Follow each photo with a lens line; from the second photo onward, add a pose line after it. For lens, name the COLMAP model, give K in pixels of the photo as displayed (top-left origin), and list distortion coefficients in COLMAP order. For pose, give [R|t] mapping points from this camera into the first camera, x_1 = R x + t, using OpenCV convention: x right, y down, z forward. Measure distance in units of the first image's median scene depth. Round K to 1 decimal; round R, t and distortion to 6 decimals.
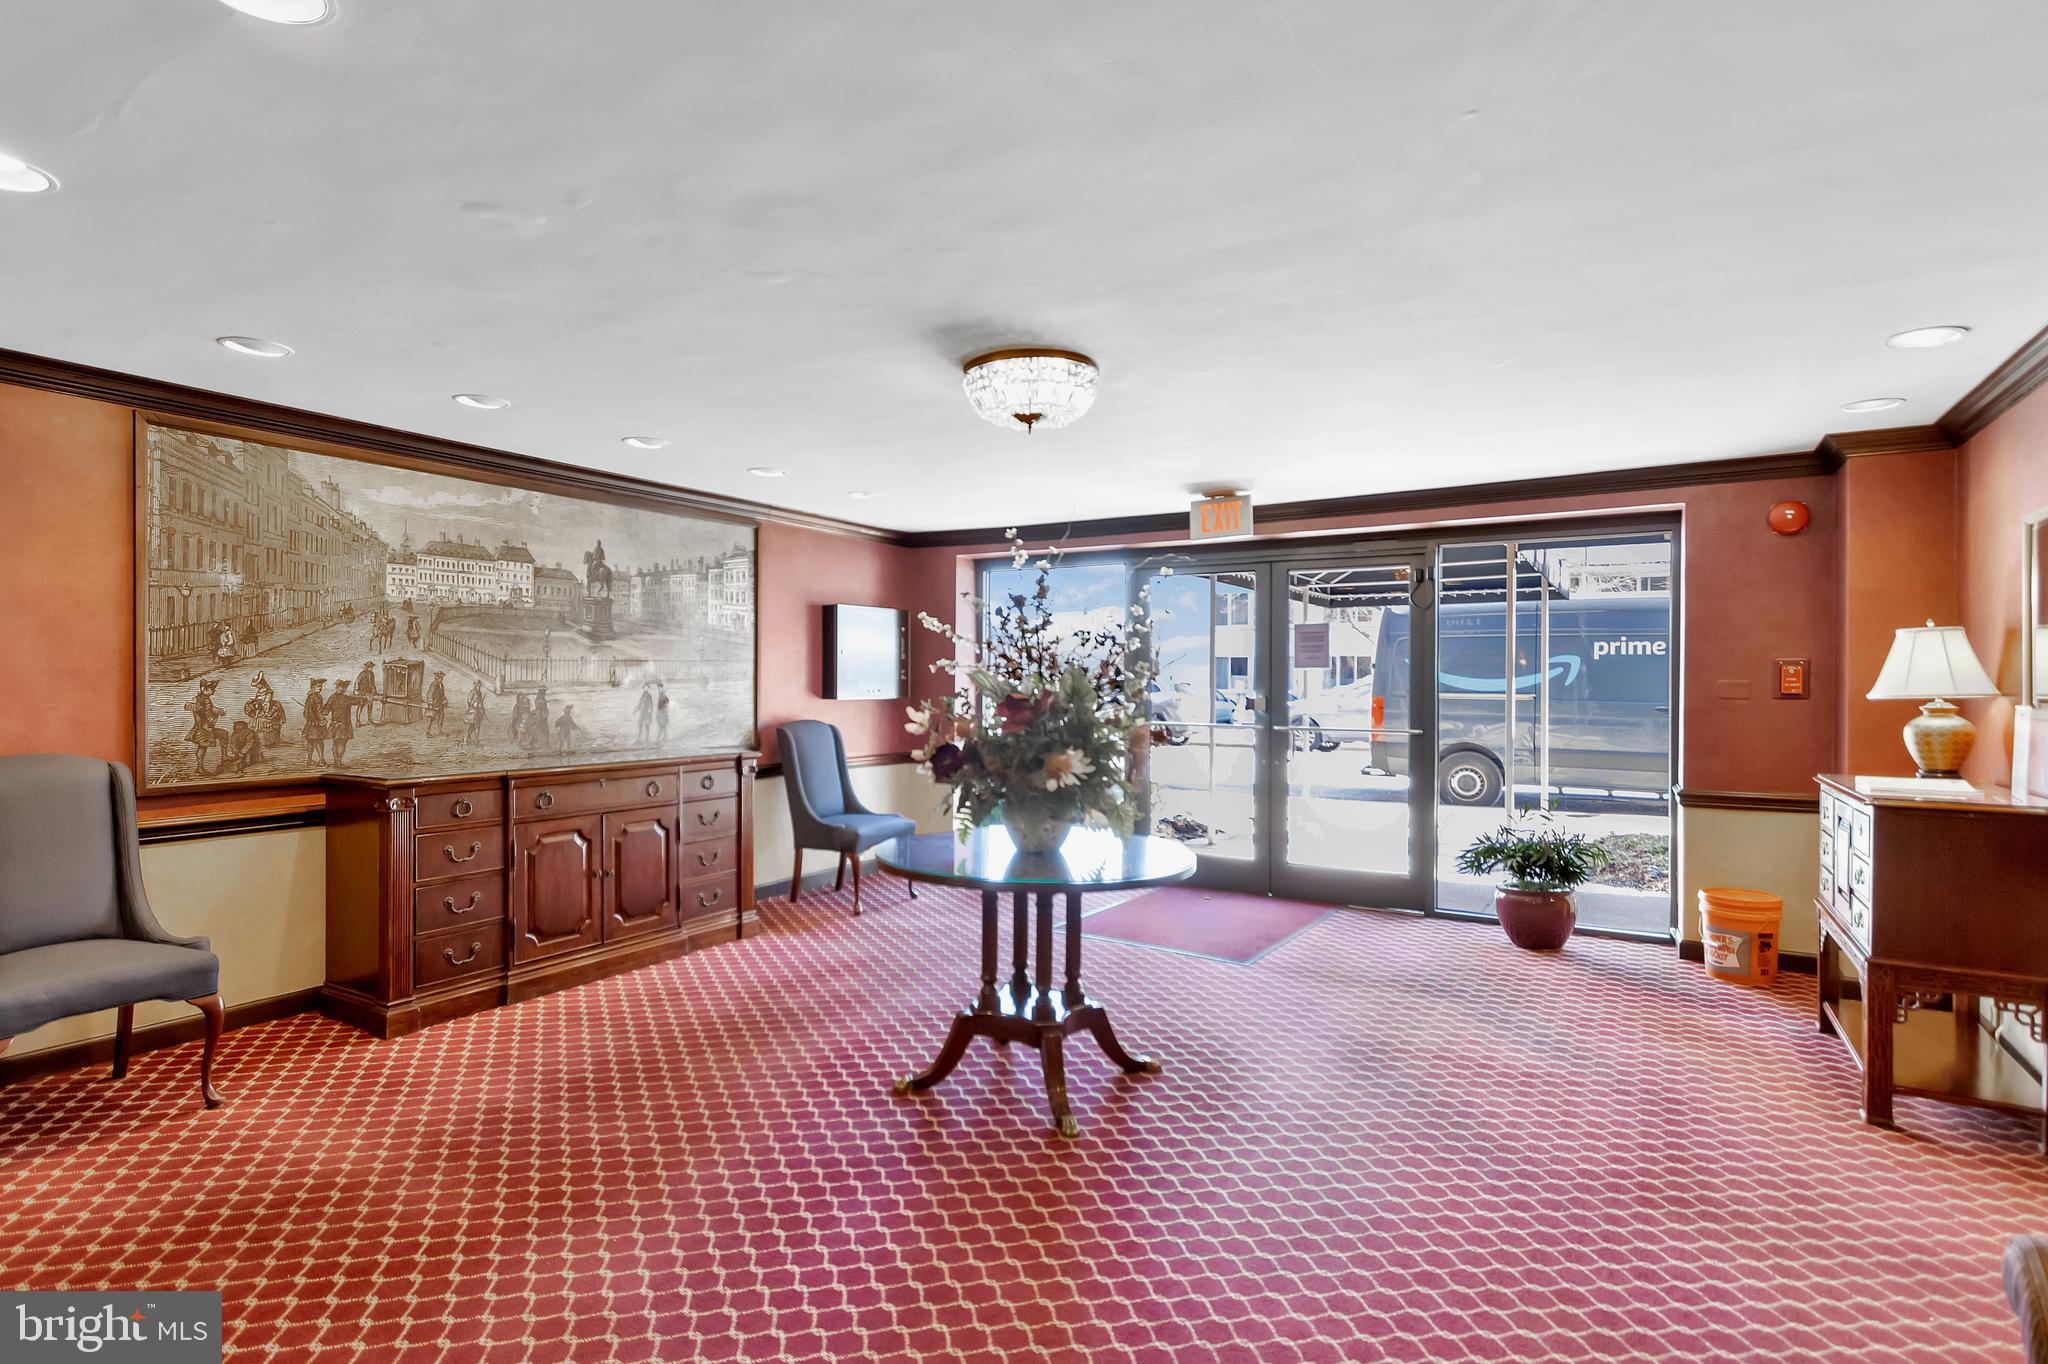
lens RADIAL K [[941.1, 0, 1014.3], [0, 941.1, 672.9], [0, 0, 1]] dist [0.012207, -0.000365]
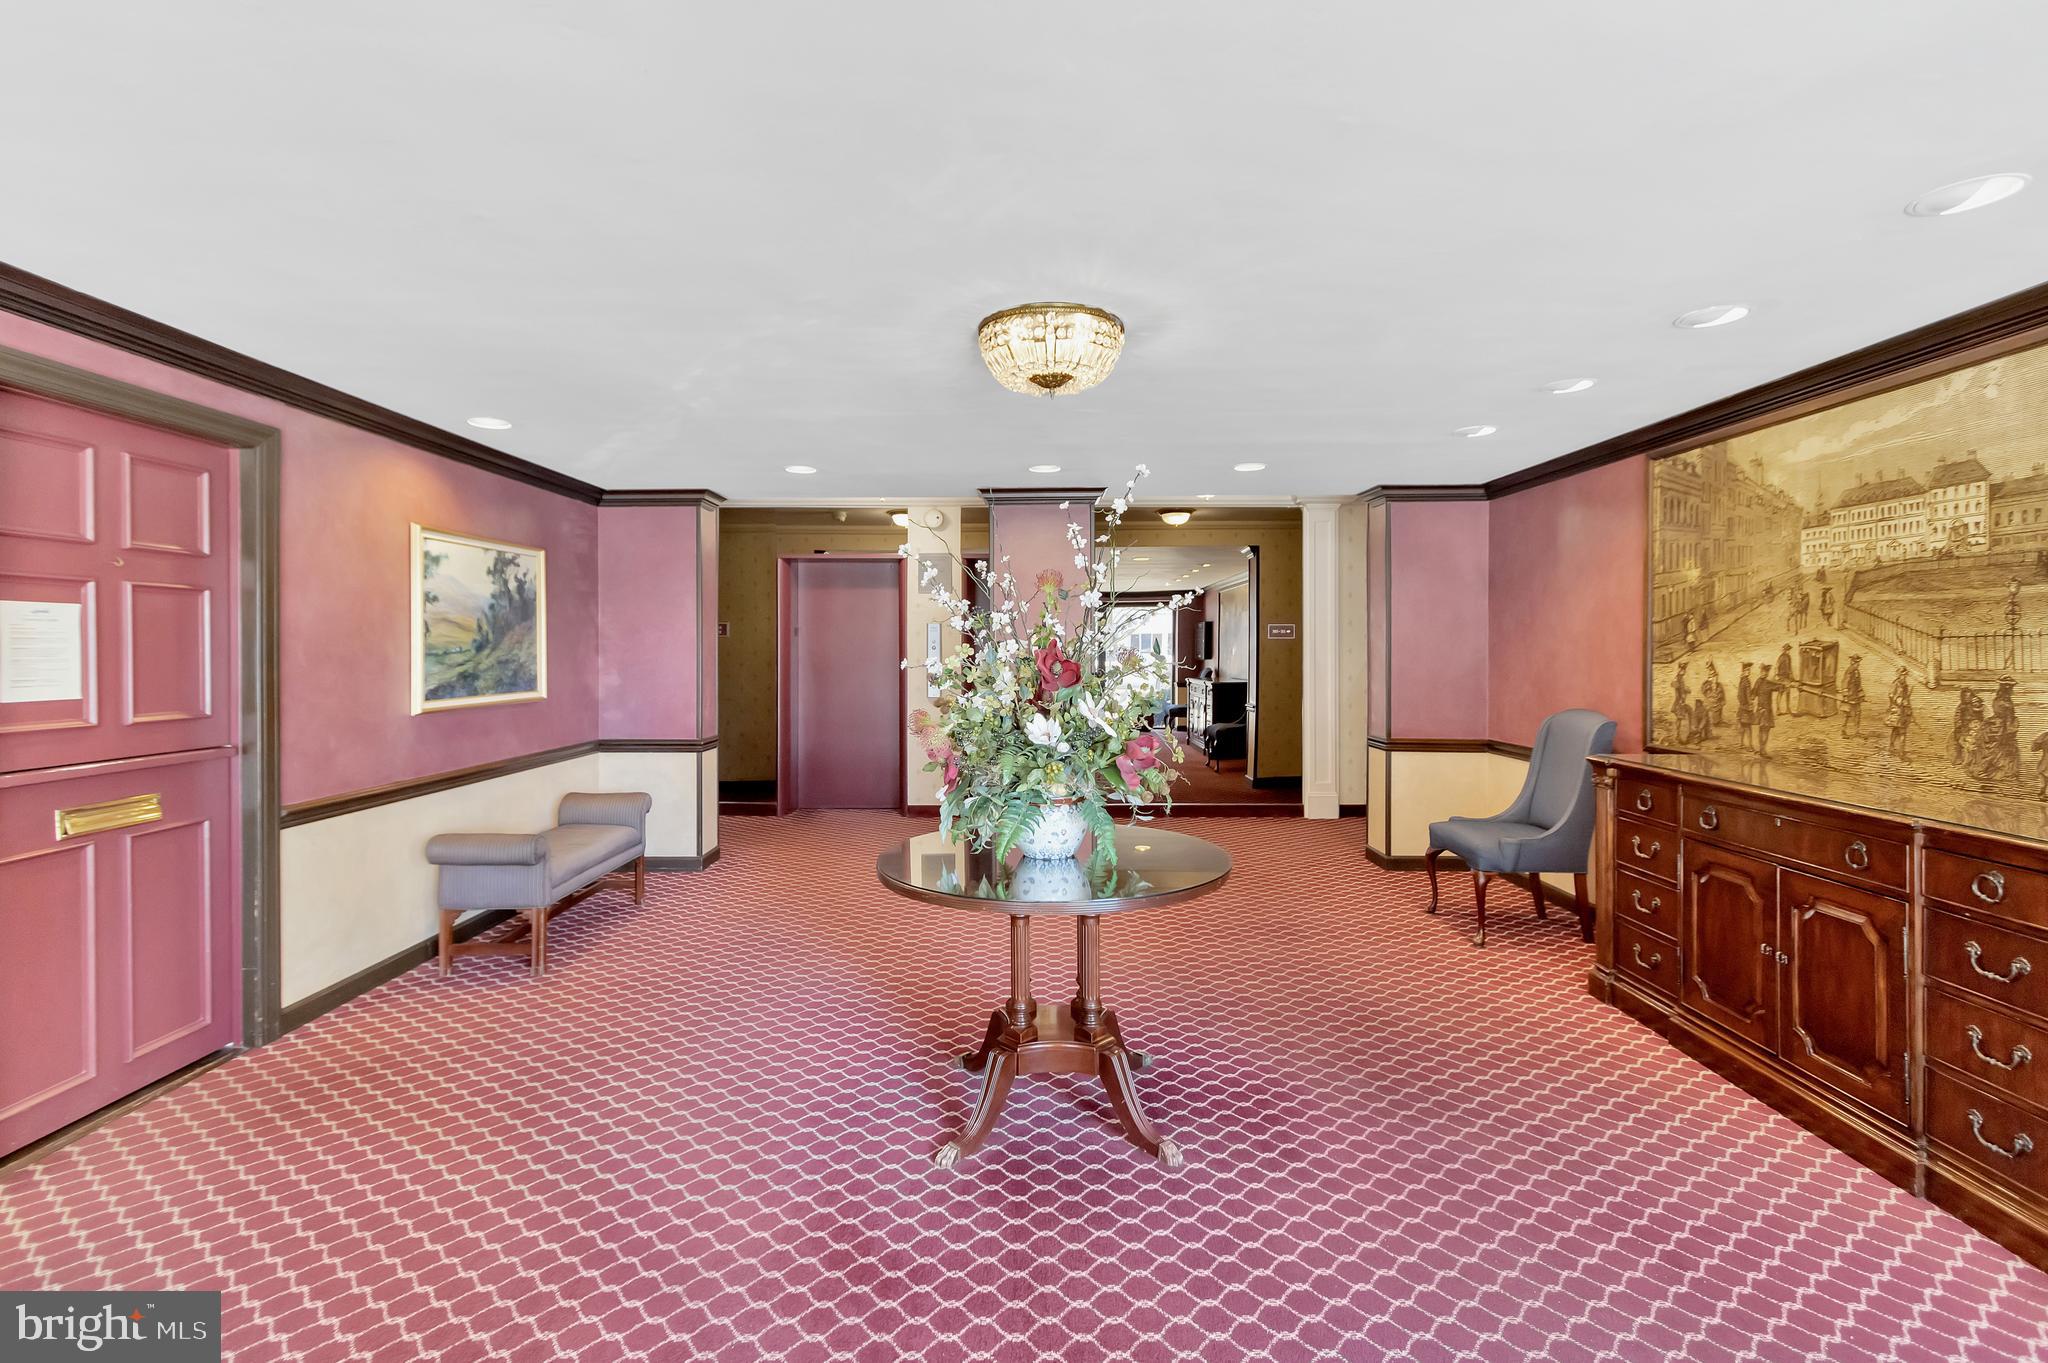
lens RADIAL K [[941.1, 0, 1014.3], [0, 941.1, 672.4], [0, 0, 1]] dist [0.012207, -0.000365]
pose [[-0.845677, 0.004172, -0.533679, 0.412278], [-0.006443, 0.999817, 0.018025, 0.003653], [0.533657, 0.018682, -0.845495, 1.351235]]
